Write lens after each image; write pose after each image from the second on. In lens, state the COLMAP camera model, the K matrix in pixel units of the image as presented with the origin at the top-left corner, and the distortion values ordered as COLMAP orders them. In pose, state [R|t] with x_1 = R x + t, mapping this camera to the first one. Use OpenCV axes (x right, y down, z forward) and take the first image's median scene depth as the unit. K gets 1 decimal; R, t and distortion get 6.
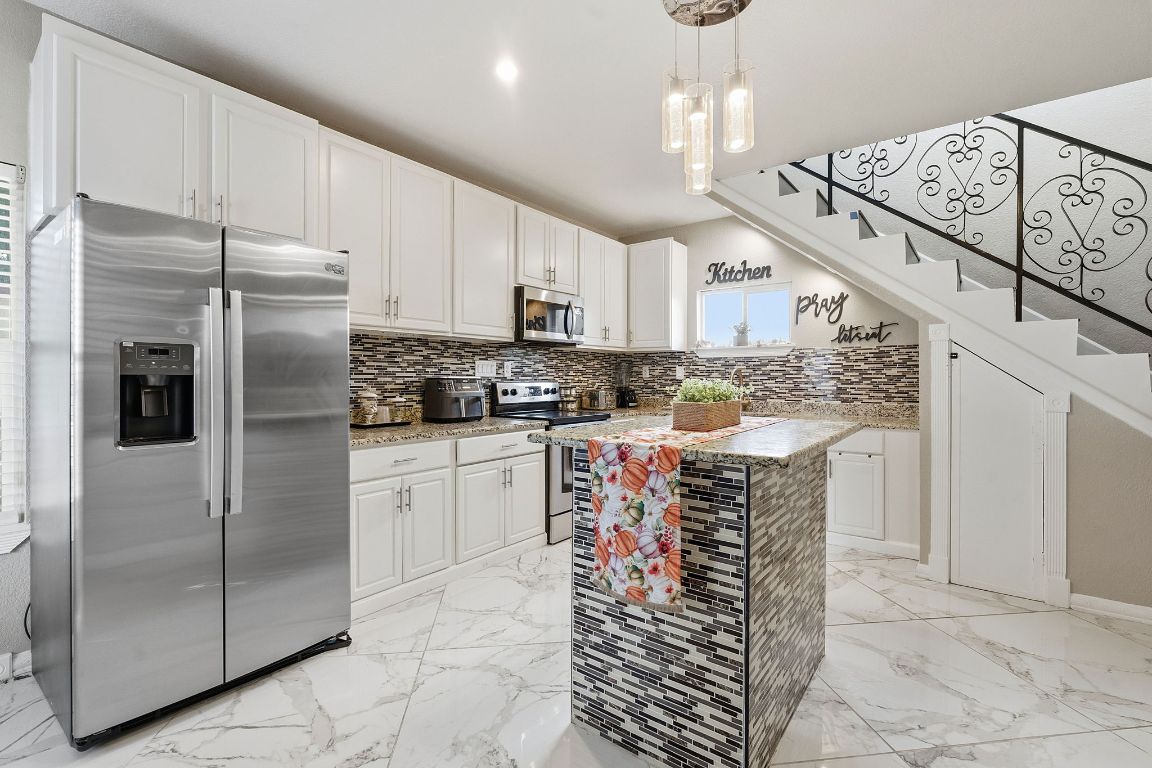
lens RADIAL K [[527.2, 0, 579.3], [0, 527.2, 377.9], [0, 0, 1]] dist [-0.003598, 0.000205]
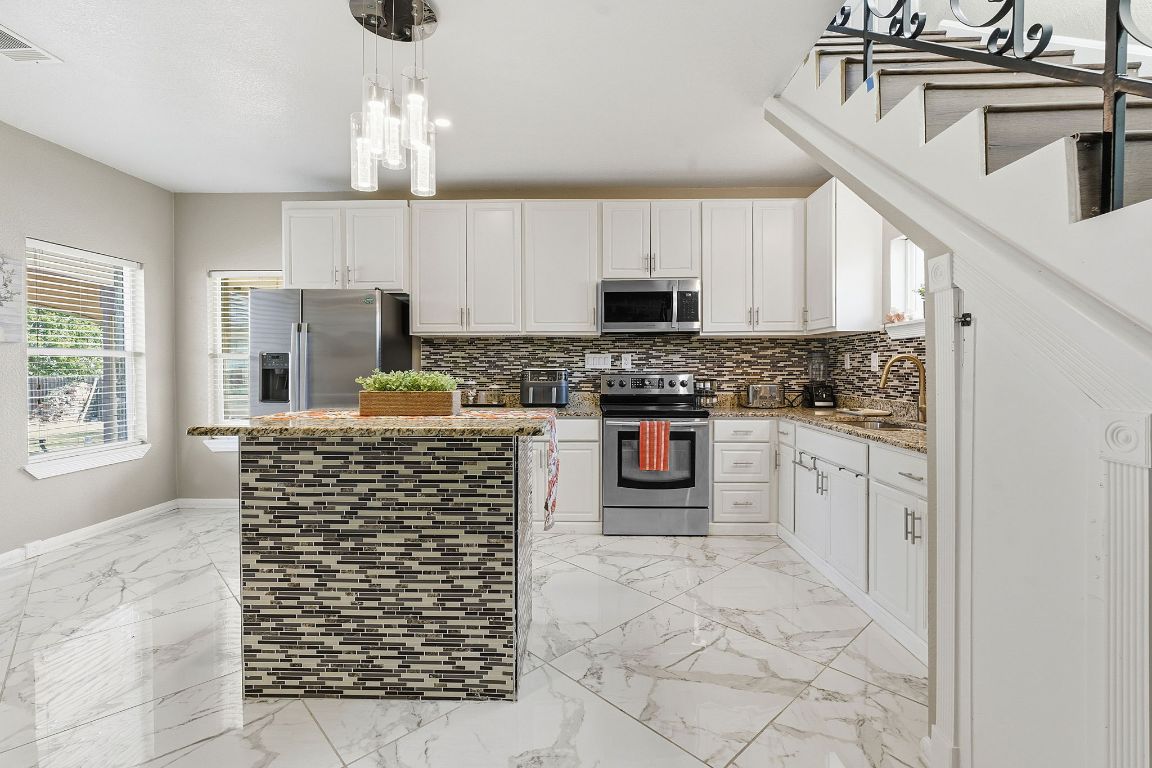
lens RADIAL K [[527.2, 0, 570.4], [0, 527.2, 376.3], [0, 0, 1]] dist [-0.003598, 0.000205]
pose [[0.573402, 0.008293, -0.819232, 0.582439], [0.001165, 0.999940, 0.010938, 0.001327], [0.819274, -0.007226, 0.573357, 0.293111]]
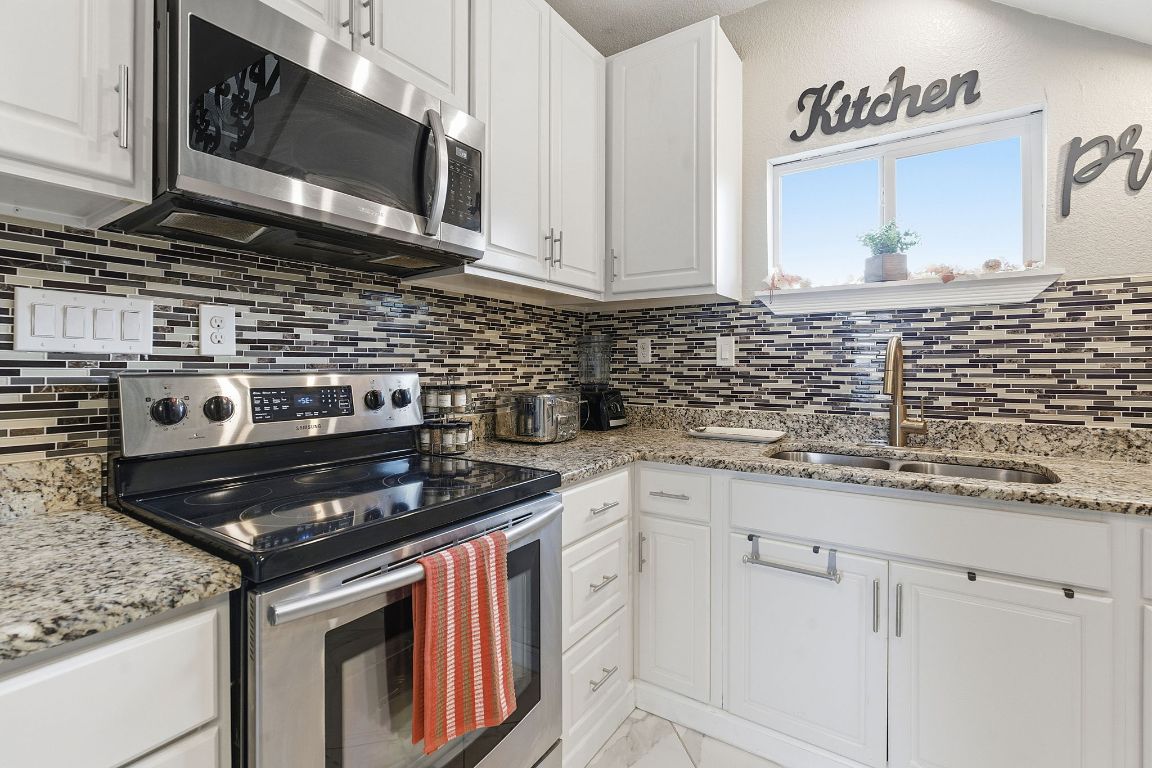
lens RADIAL K [[527.2, 0, 577.1], [0, 527.2, 364.2], [0, 0, 1]] dist [-0.003598, 0.000205]
pose [[0.998187, 0.000202, 0.060186, 0.045833], [0.000243, 0.999973, -0.007380, 0.004641], [-0.060186, 0.007381, 0.998160, 0.625012]]
